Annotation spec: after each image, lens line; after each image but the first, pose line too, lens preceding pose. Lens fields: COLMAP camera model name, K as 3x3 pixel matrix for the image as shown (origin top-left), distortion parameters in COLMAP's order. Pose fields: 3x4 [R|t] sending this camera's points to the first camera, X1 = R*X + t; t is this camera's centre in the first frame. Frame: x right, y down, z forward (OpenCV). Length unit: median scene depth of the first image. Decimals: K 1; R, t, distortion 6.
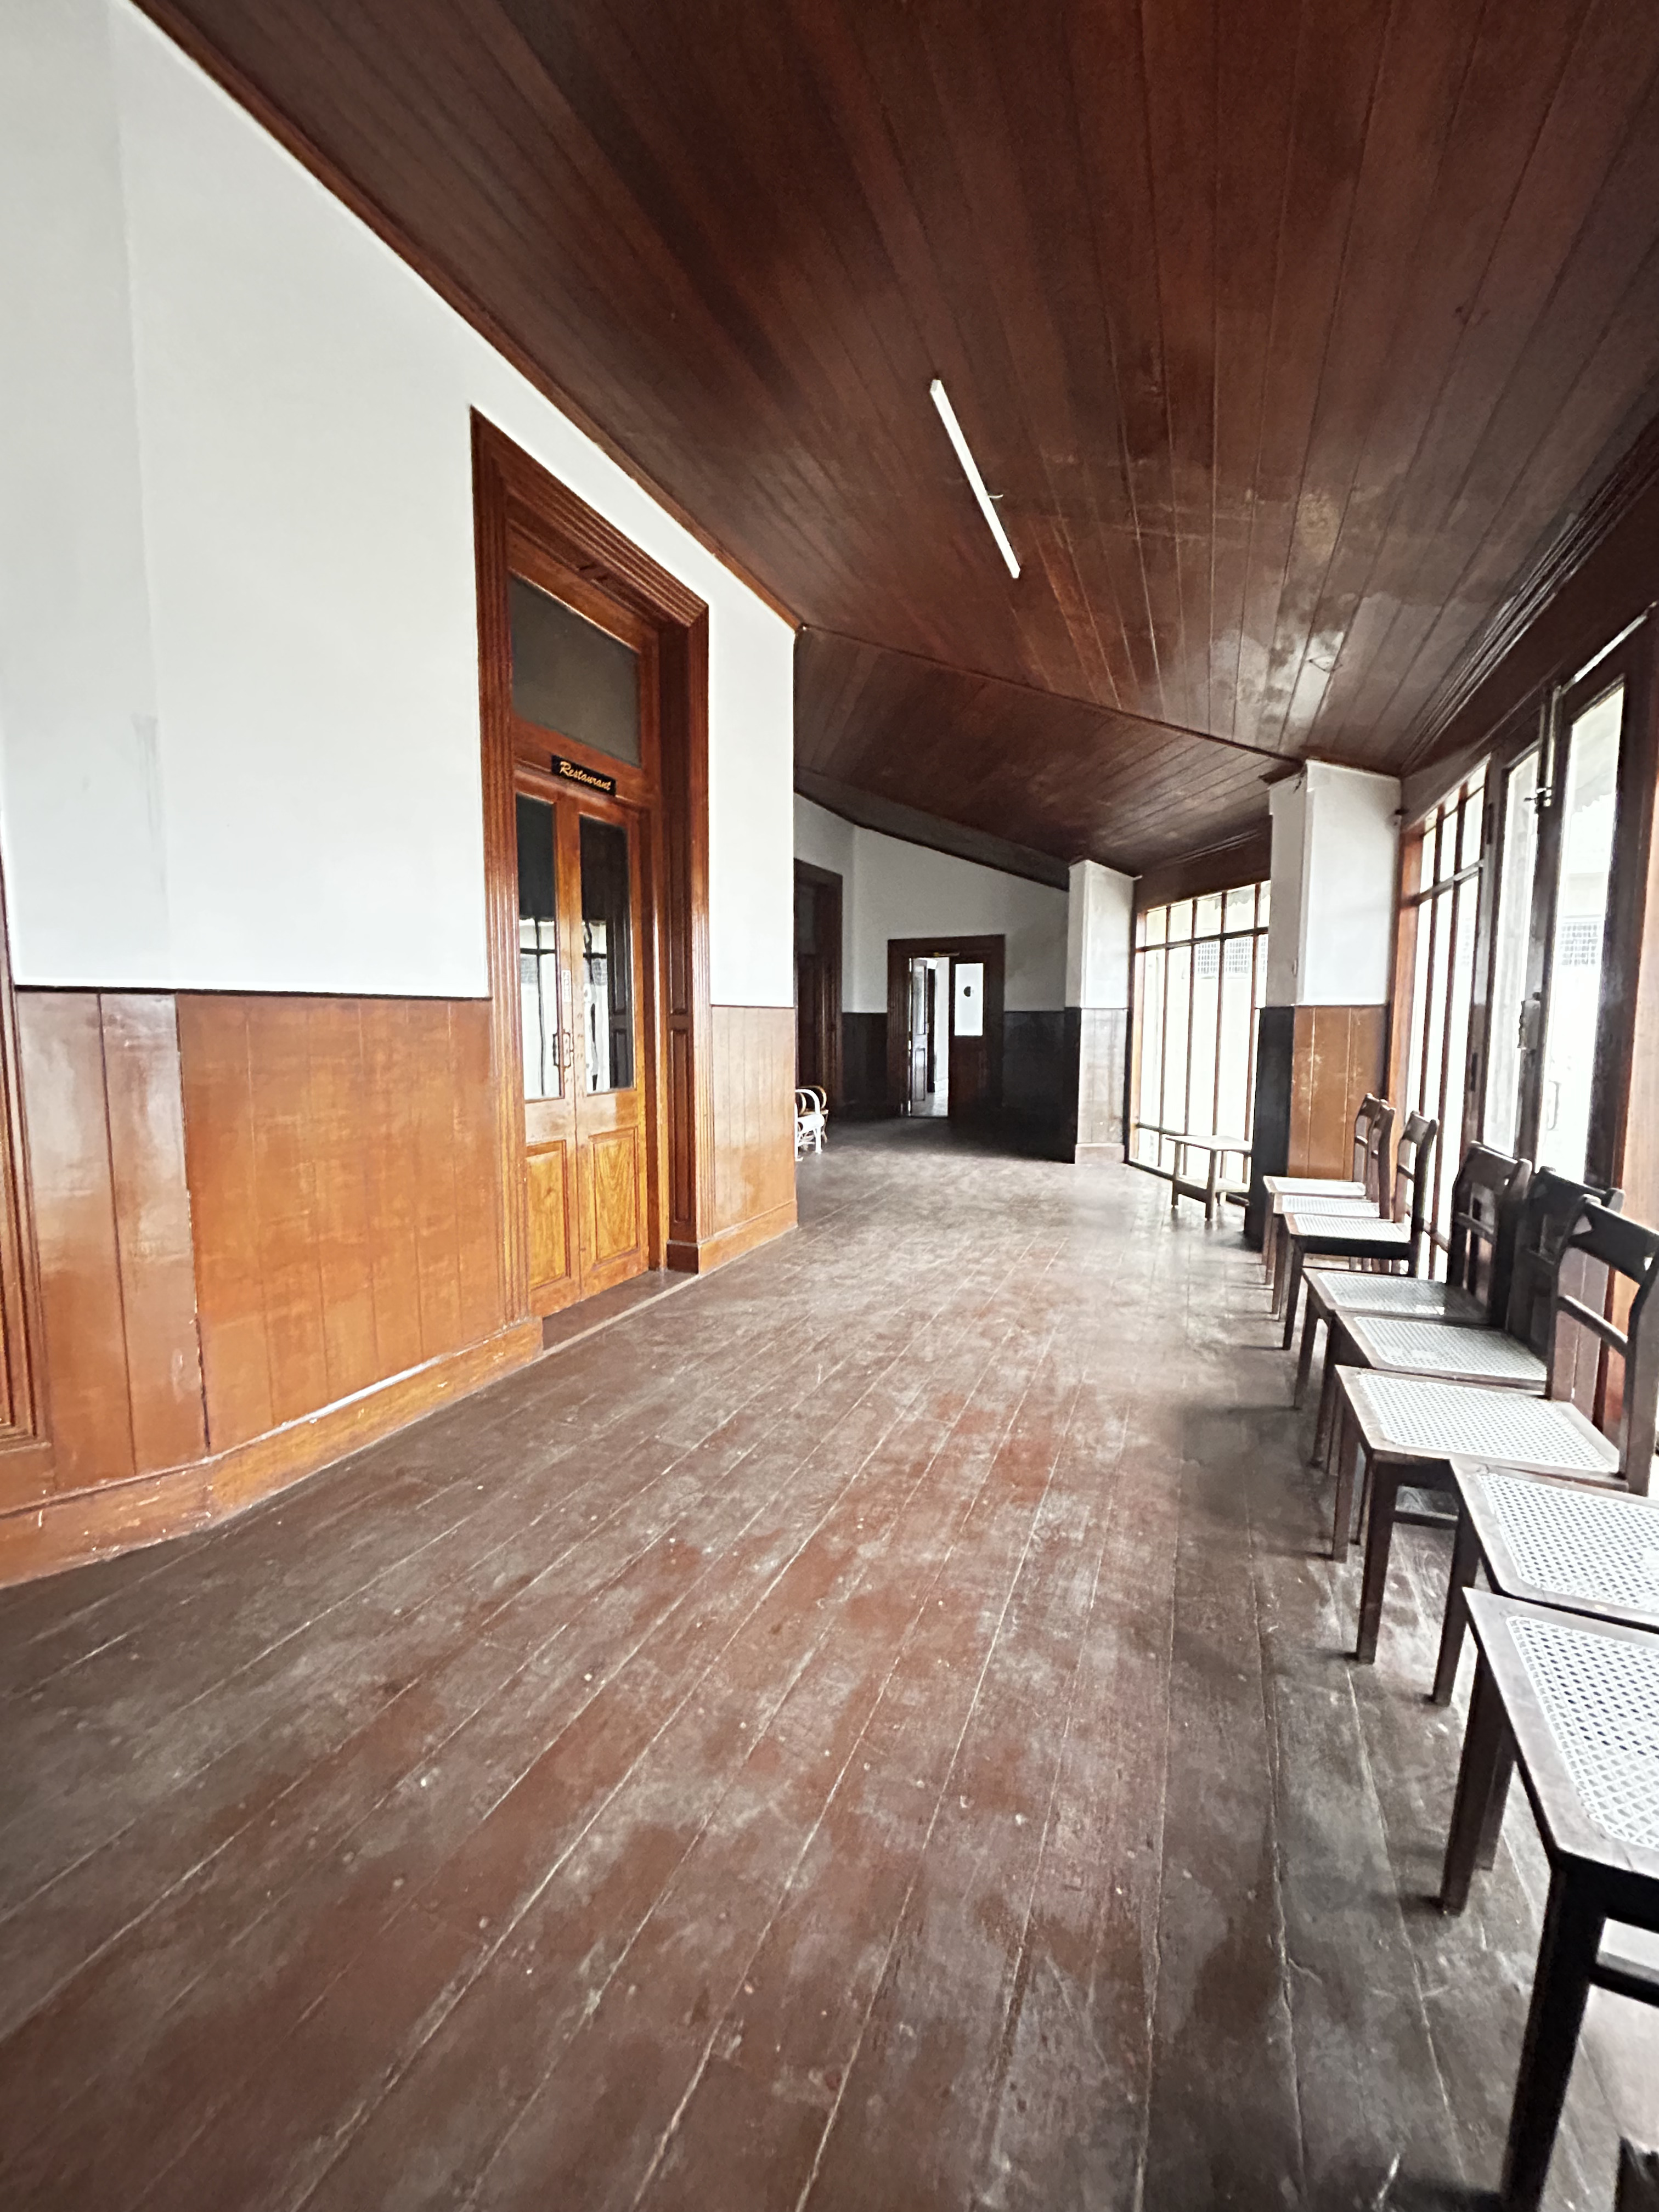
lens RADIAL K [[883.5, 0, 829.5], [0, 883.5, 1106.0], [0, 0, 1]] dist [-0.004025, 0.000655]
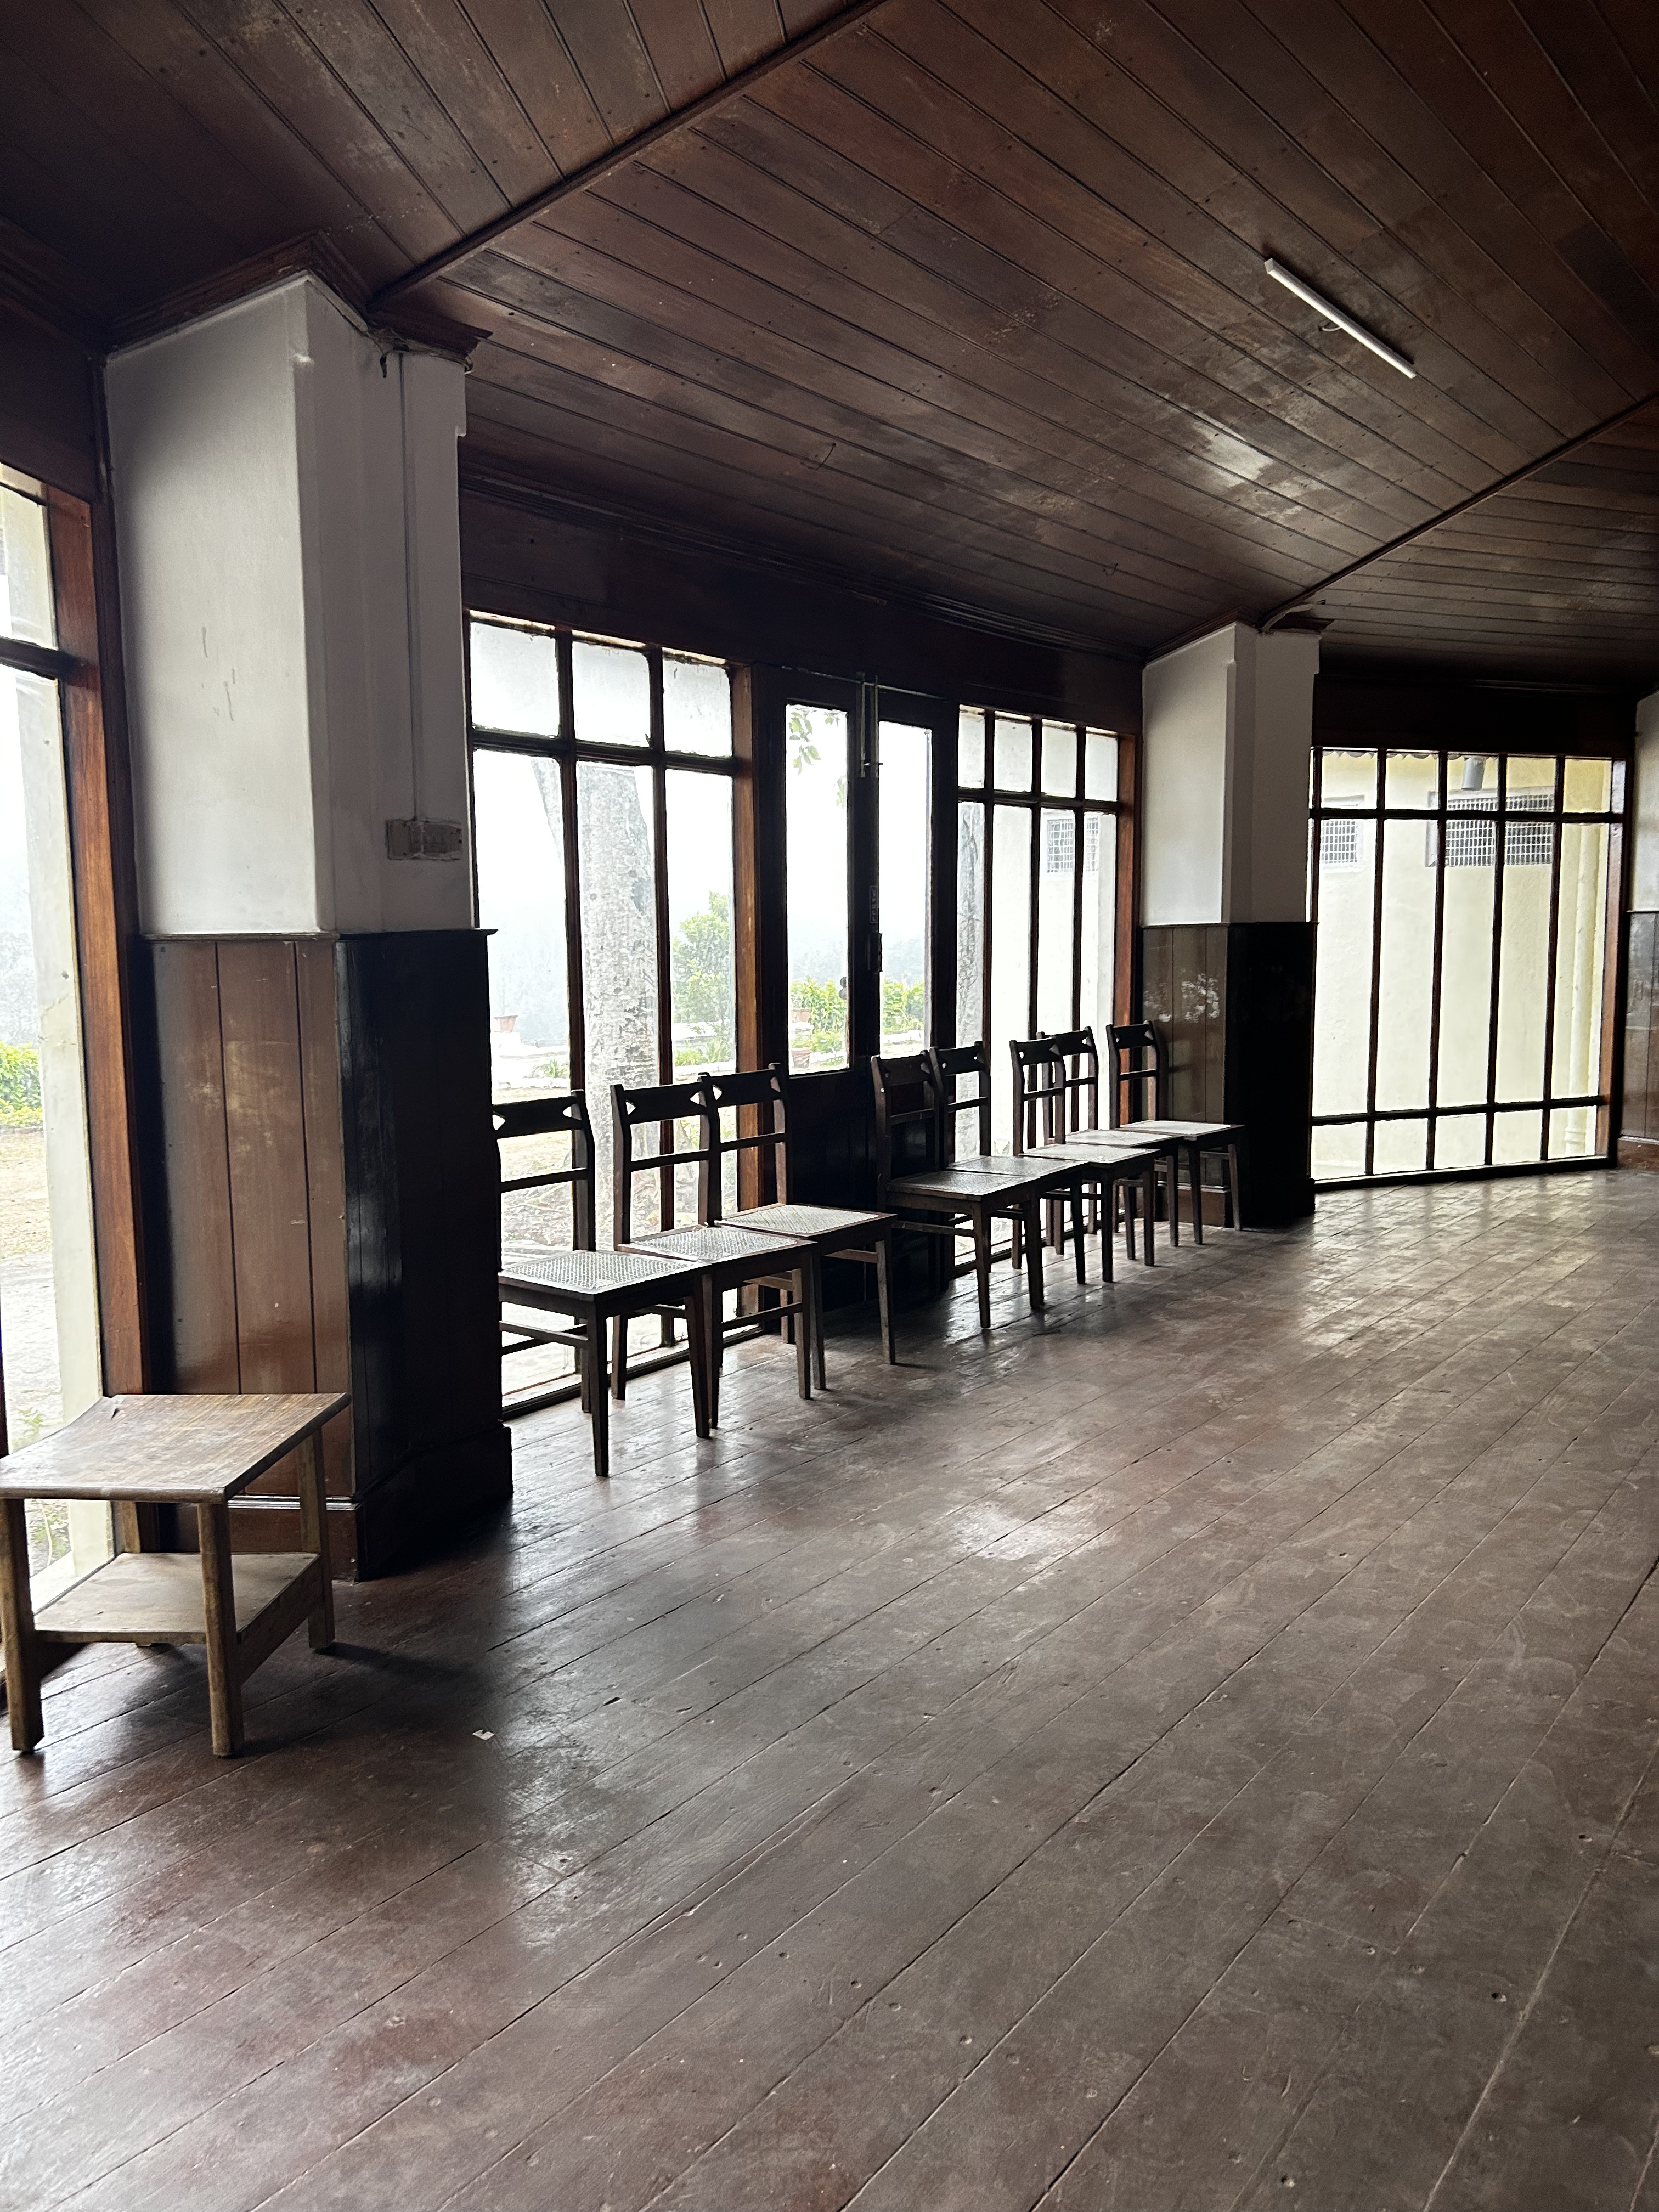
lens RADIAL K [[1678.5, 0, 829.5], [0, 1678.5, 1106.0], [0, 0, 1]] dist [0.106758, -0.172758]
pose [[-0.972561, -0.016521, 0.232062, 0.165914], [0.029698, 0.980500, 0.194264, -0.184104], [-0.230746, 0.195825, -0.953105, 1.789662]]
